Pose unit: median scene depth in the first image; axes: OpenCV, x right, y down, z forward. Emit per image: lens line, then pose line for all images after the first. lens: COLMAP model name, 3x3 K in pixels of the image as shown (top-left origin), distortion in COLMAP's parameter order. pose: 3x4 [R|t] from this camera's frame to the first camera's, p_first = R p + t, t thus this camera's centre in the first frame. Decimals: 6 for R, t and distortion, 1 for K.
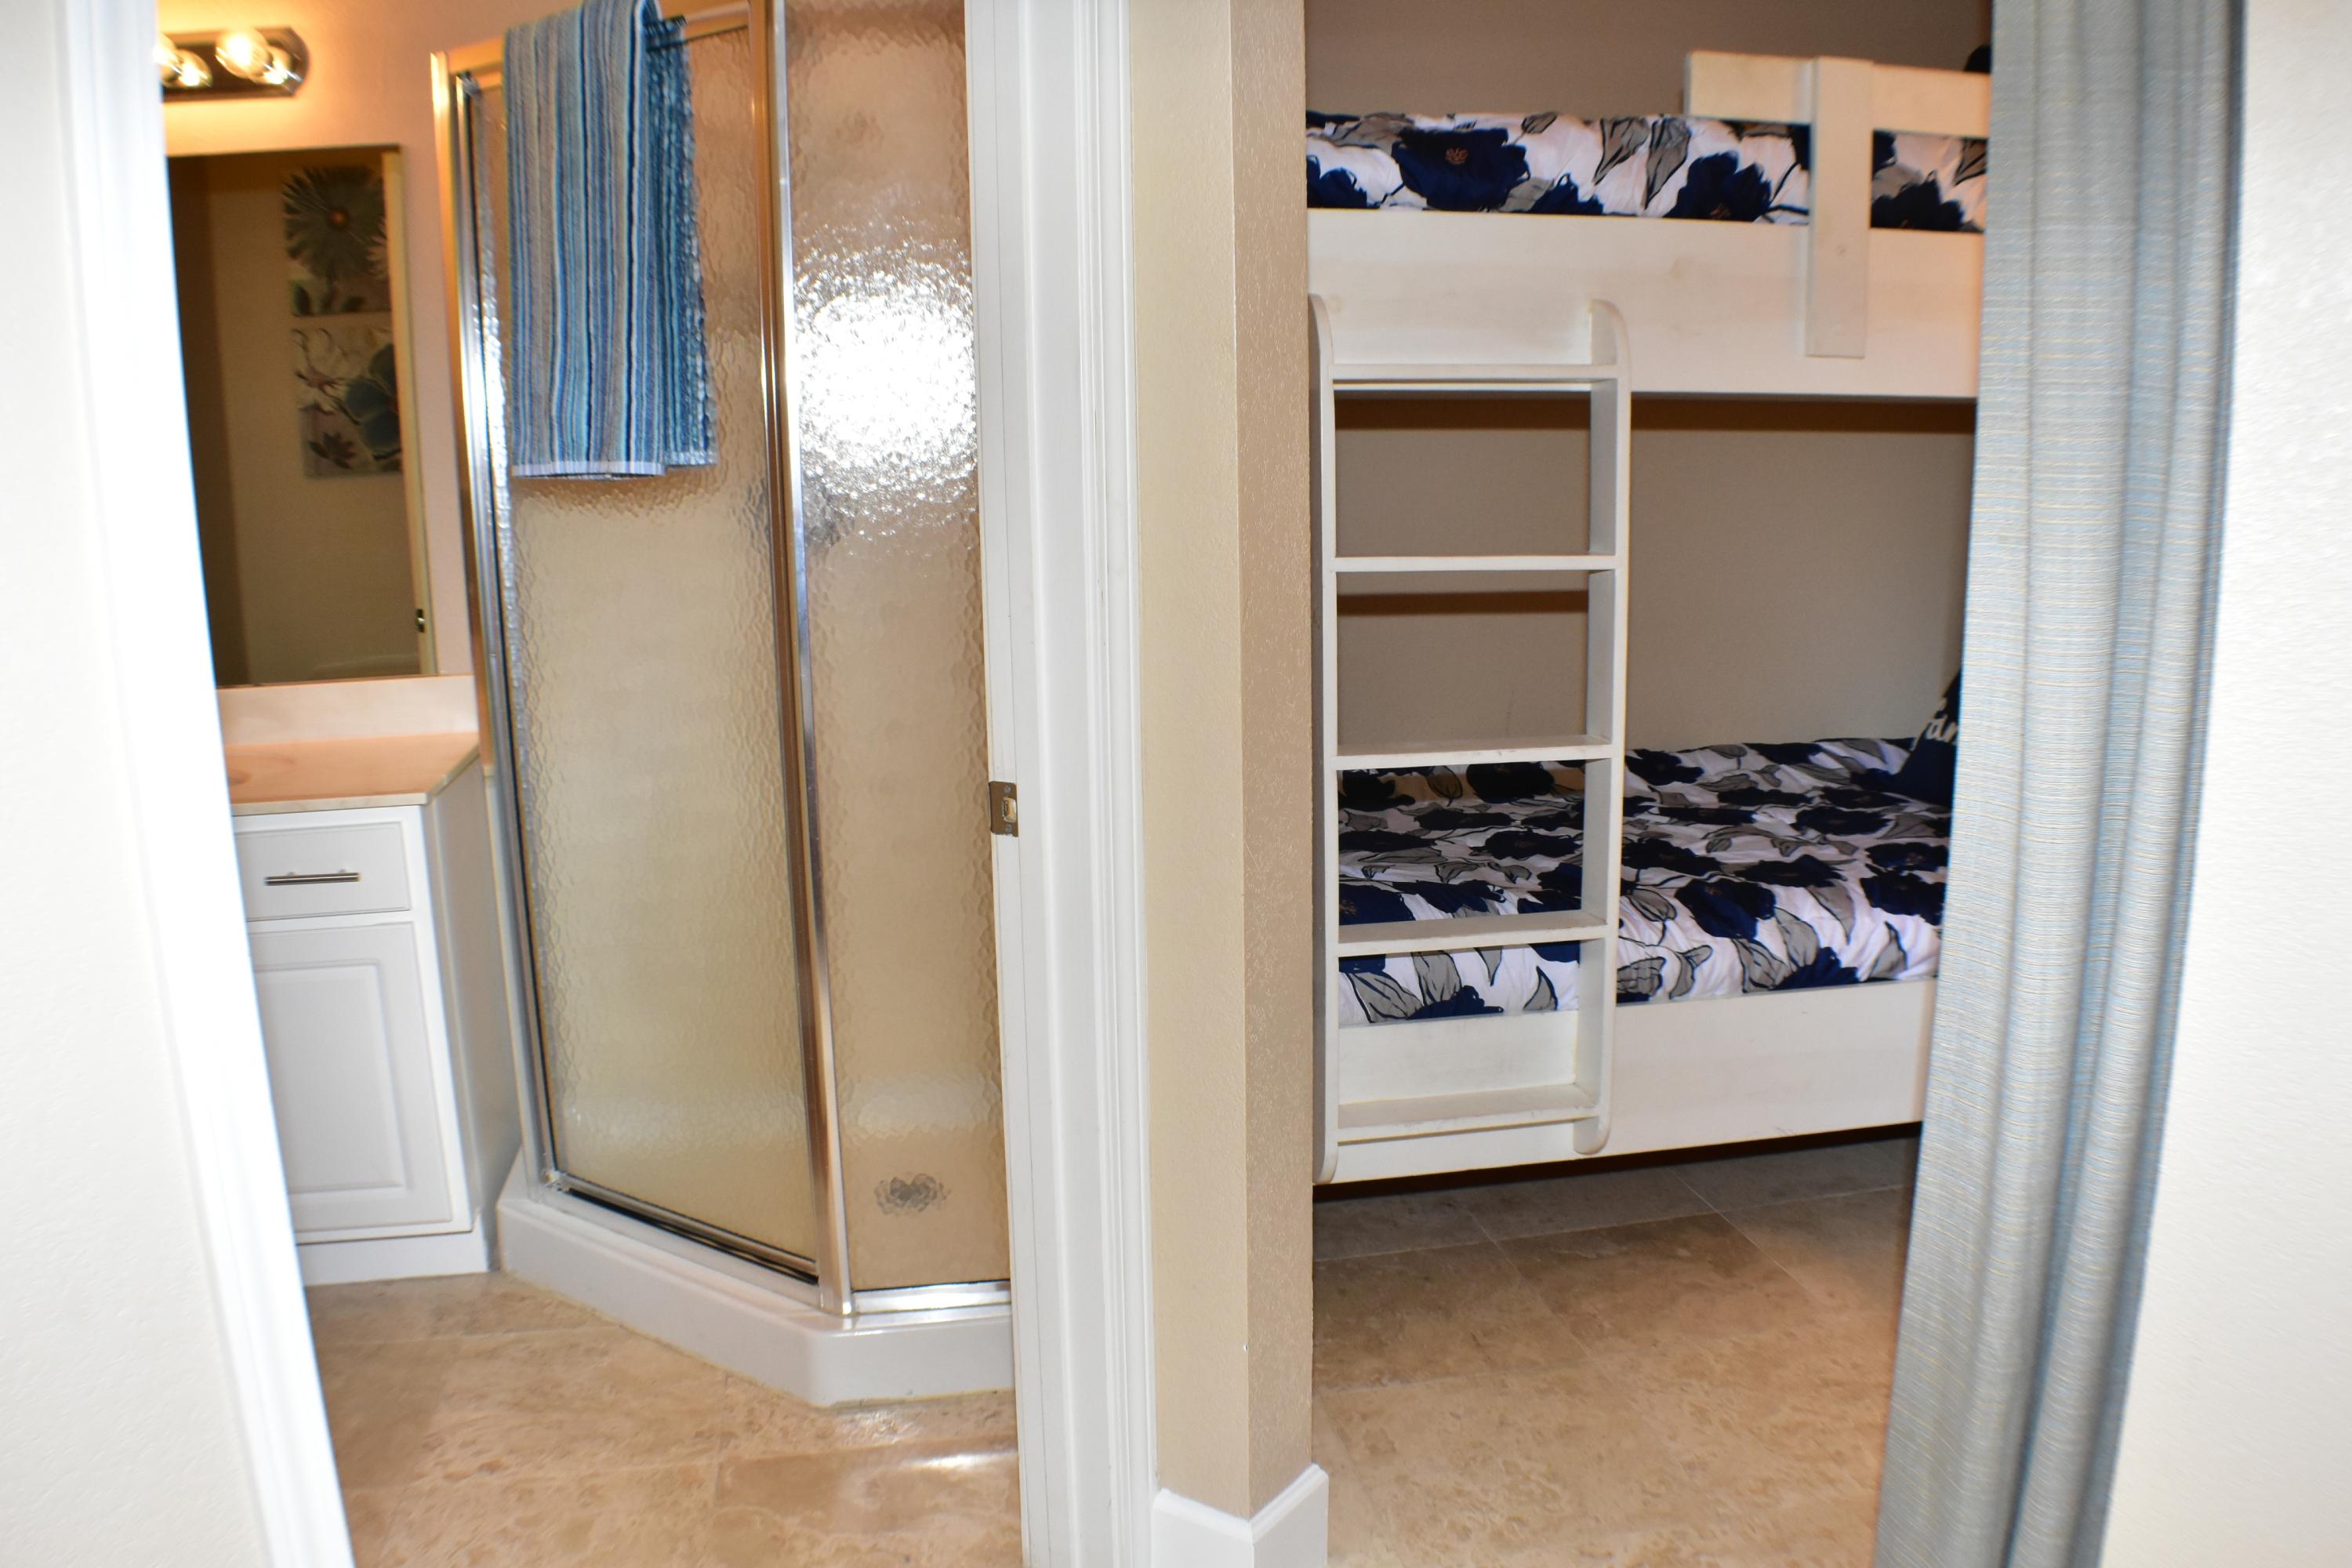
lens RADIAL K [[1775.6, 0, 1178.0], [0, 1775.6, 806.1], [0, 0, 1]] dist [-0.170371, 0.036473]
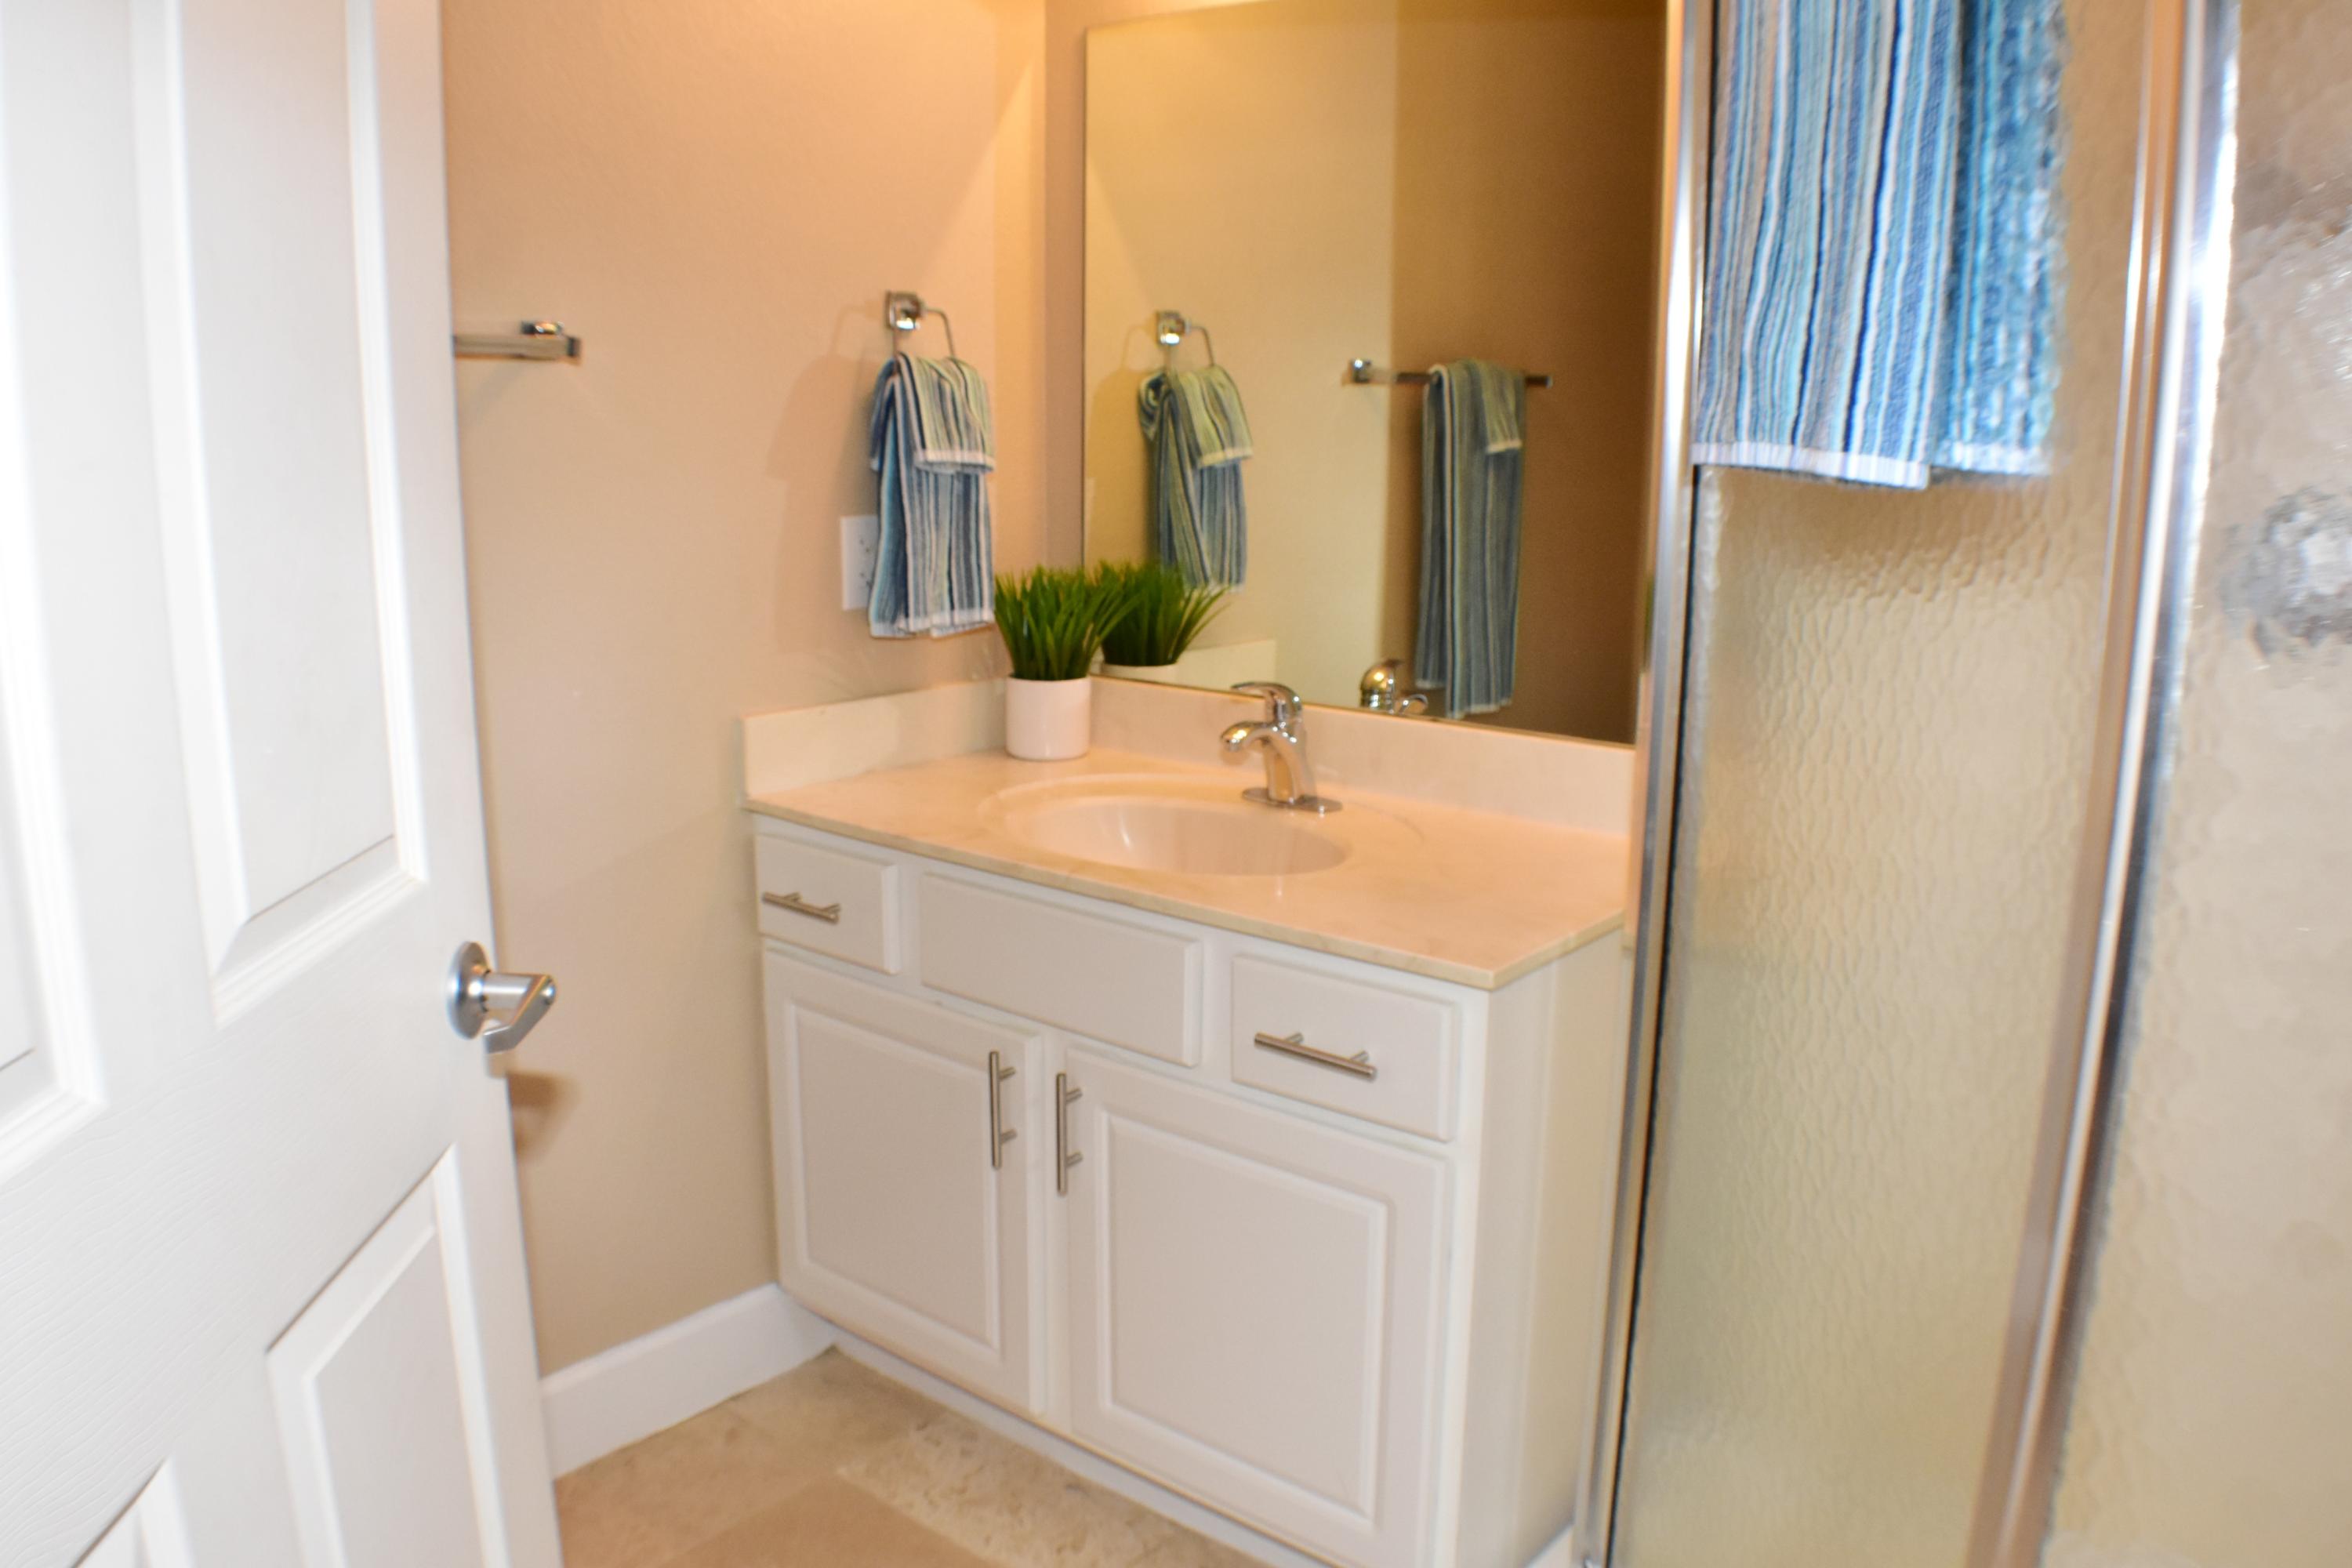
lens RADIAL K [[1775.6, 0, 1178.0], [0, 1775.6, 806.1], [0, 0, 1]] dist [-0.170371, 0.036473]
pose [[0.646814, 0.189645, -0.738692, -0.067994], [-0.182622, 0.978924, 0.091412, -0.111232], [0.740460, 0.075775, 0.667816, 0.545570]]
